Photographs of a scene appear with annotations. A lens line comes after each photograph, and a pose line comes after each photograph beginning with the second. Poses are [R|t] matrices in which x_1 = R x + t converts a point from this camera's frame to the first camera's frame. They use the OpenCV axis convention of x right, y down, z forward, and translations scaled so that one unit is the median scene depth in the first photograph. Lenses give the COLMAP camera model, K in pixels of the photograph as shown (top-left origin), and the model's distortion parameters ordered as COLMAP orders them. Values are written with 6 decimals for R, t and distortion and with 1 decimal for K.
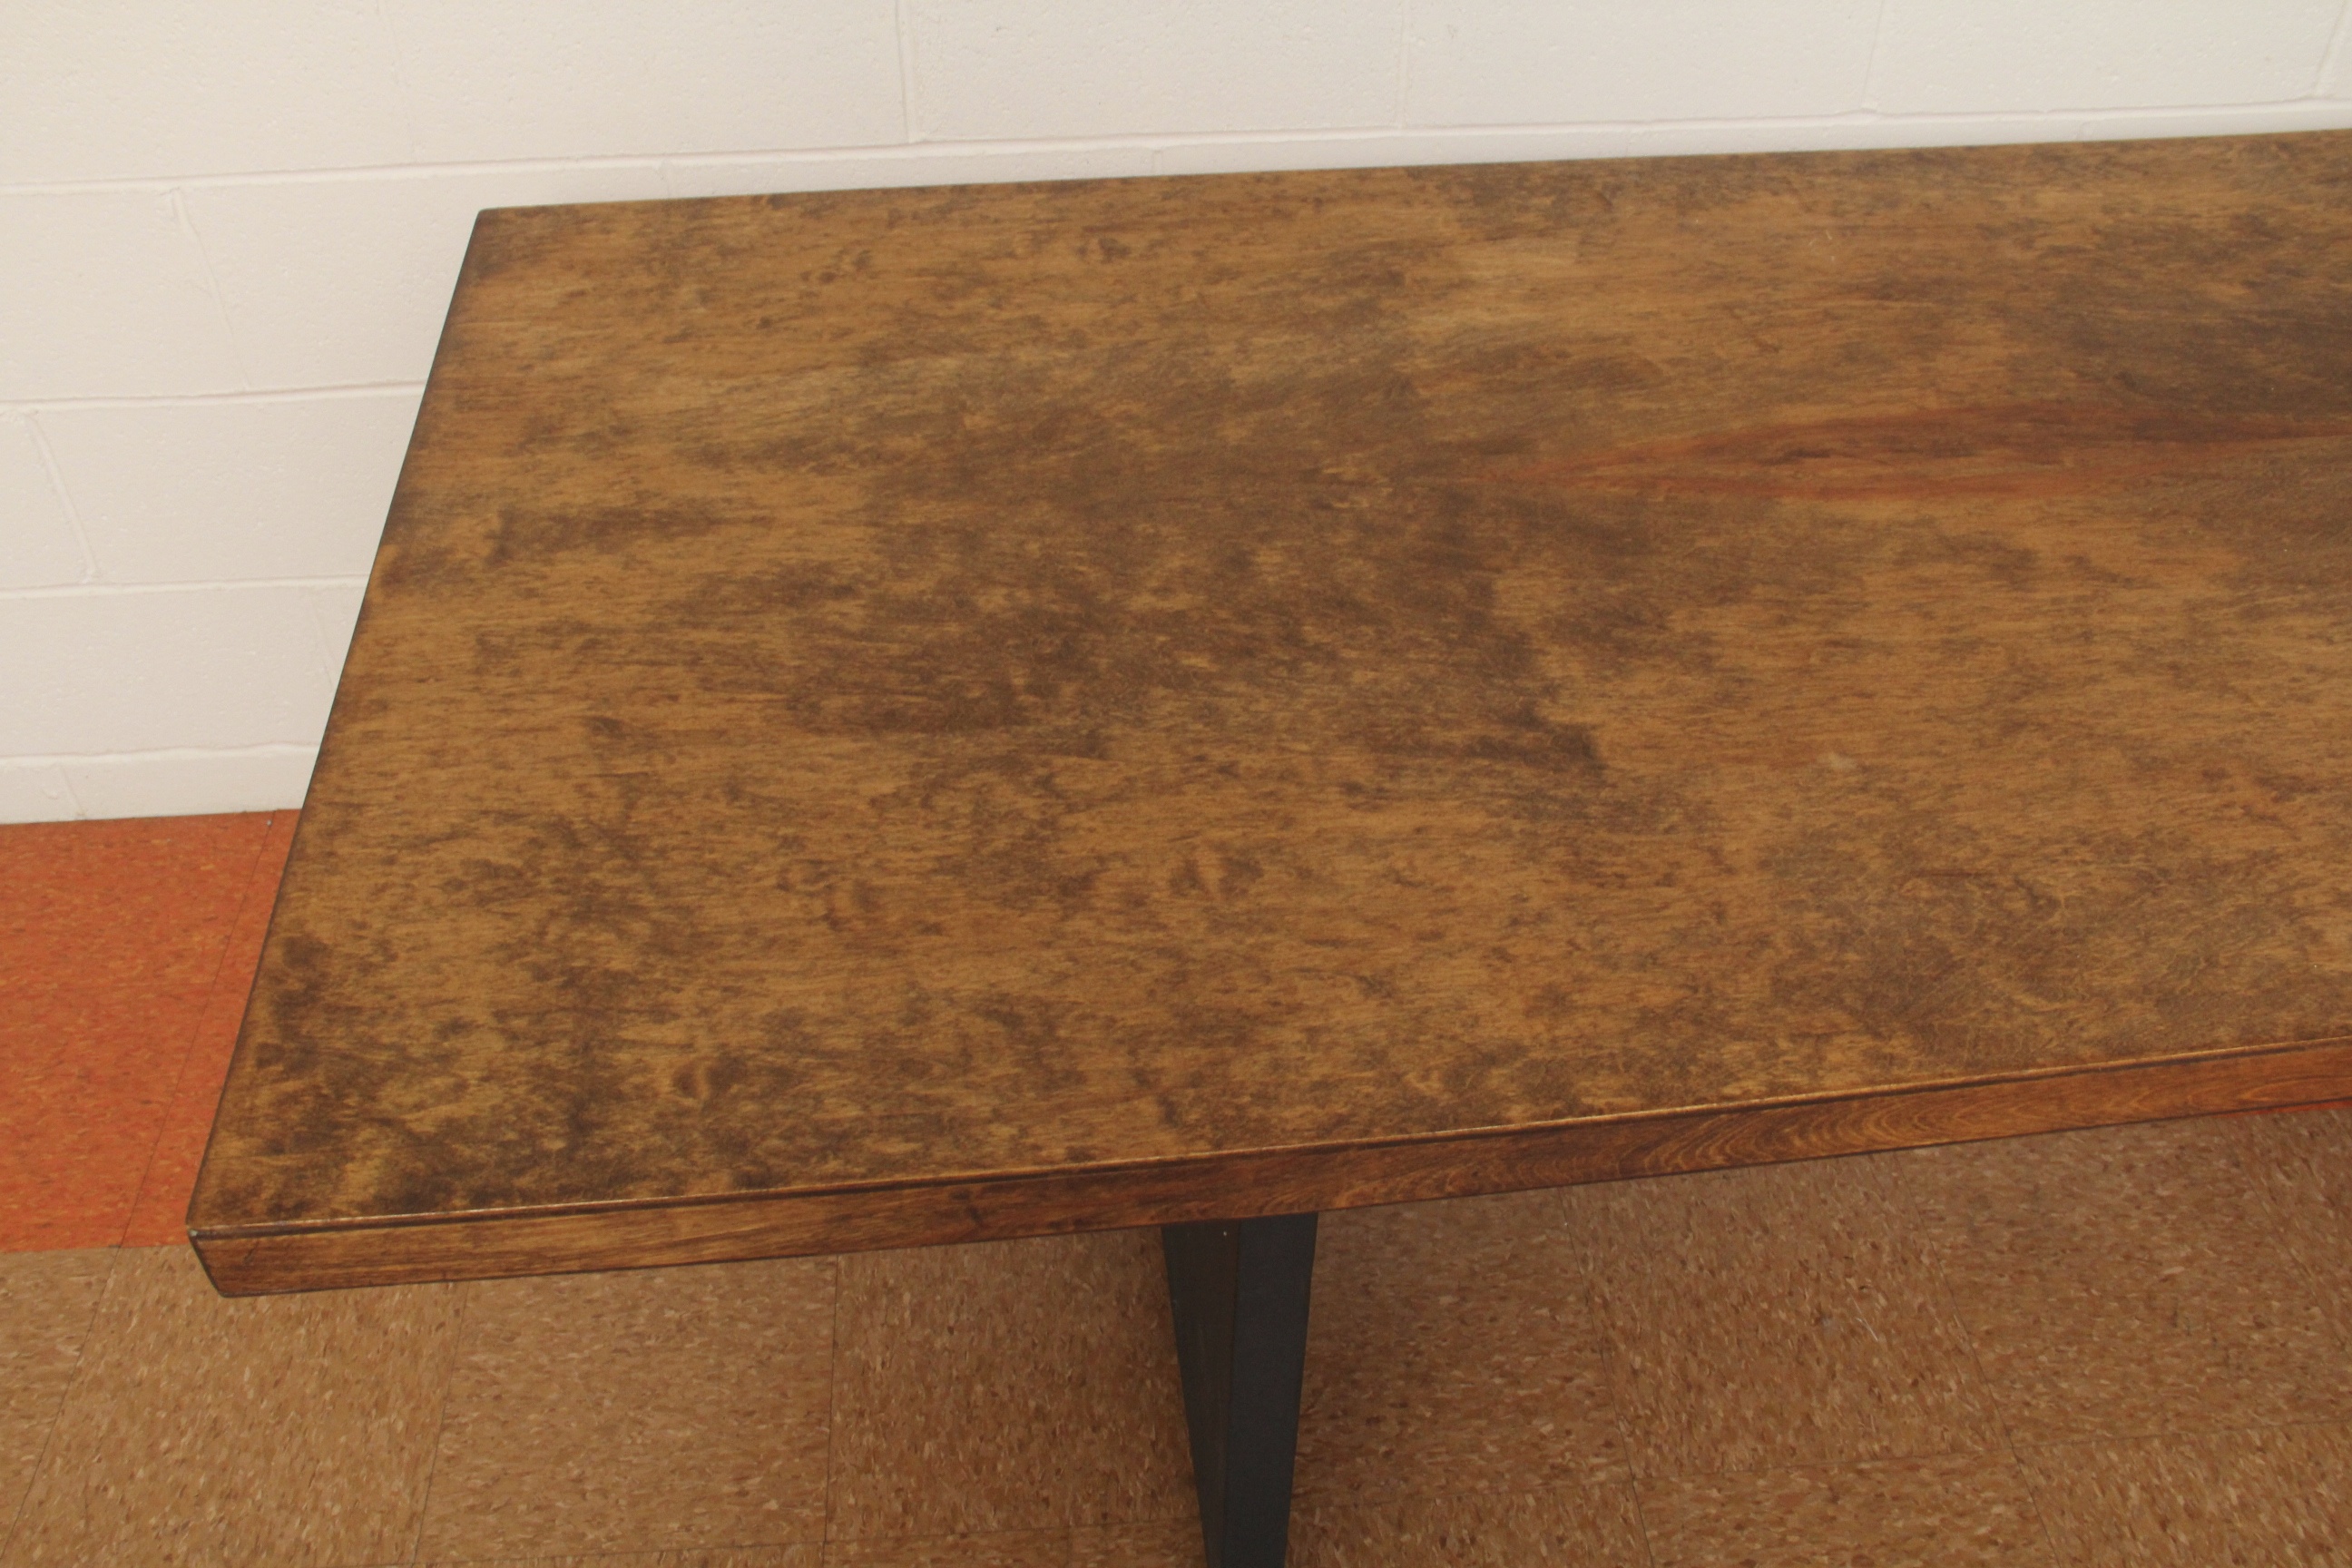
lens RADIAL K [[2139.1, 0, 1176.0], [0, 2139.1, 784.0], [0, 0, 1]] dist [-0.173767, 0.219324]
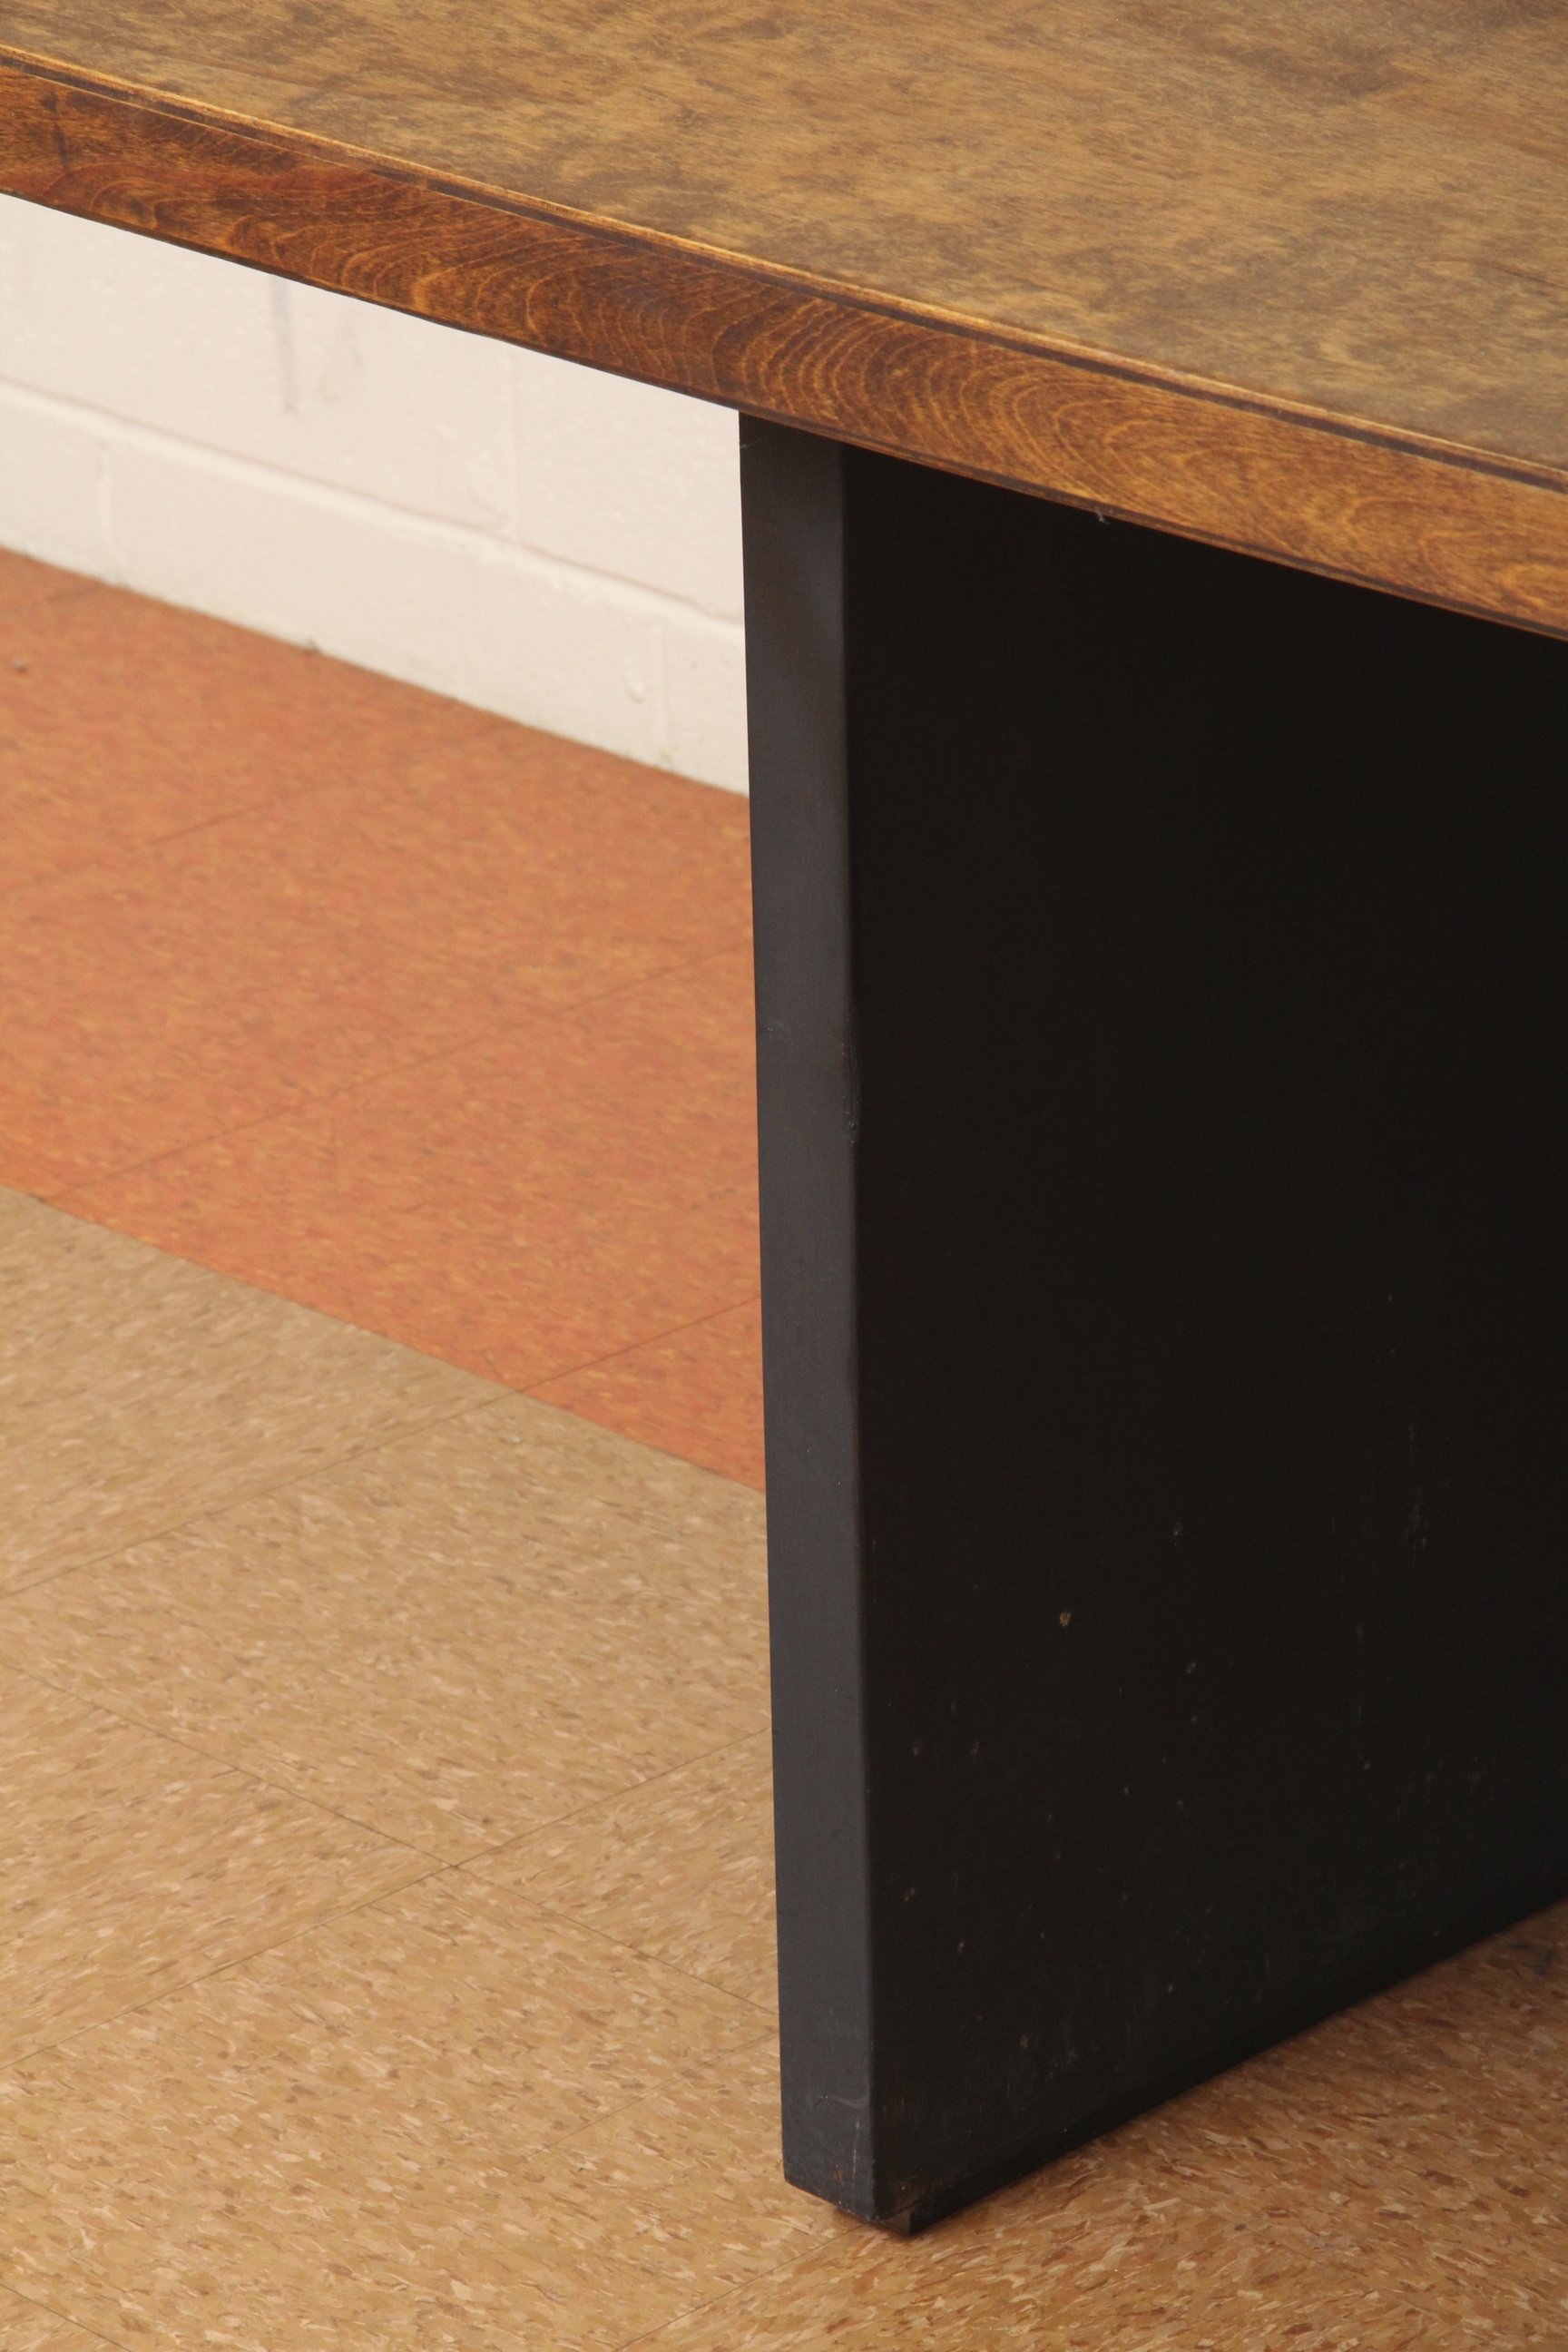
lens RADIAL K [[9731.3, 0, 742.8], [0, 9731.3, 1174.8], [0, 0, 1]] dist [0.064649, 44.876440]
pose [[0.627234, 0.278715, -0.727252, 1.468927], [-0.495263, 0.863394, -0.096260, 0.403209], [0.601075, 0.420558, 0.679588, -0.569905]]
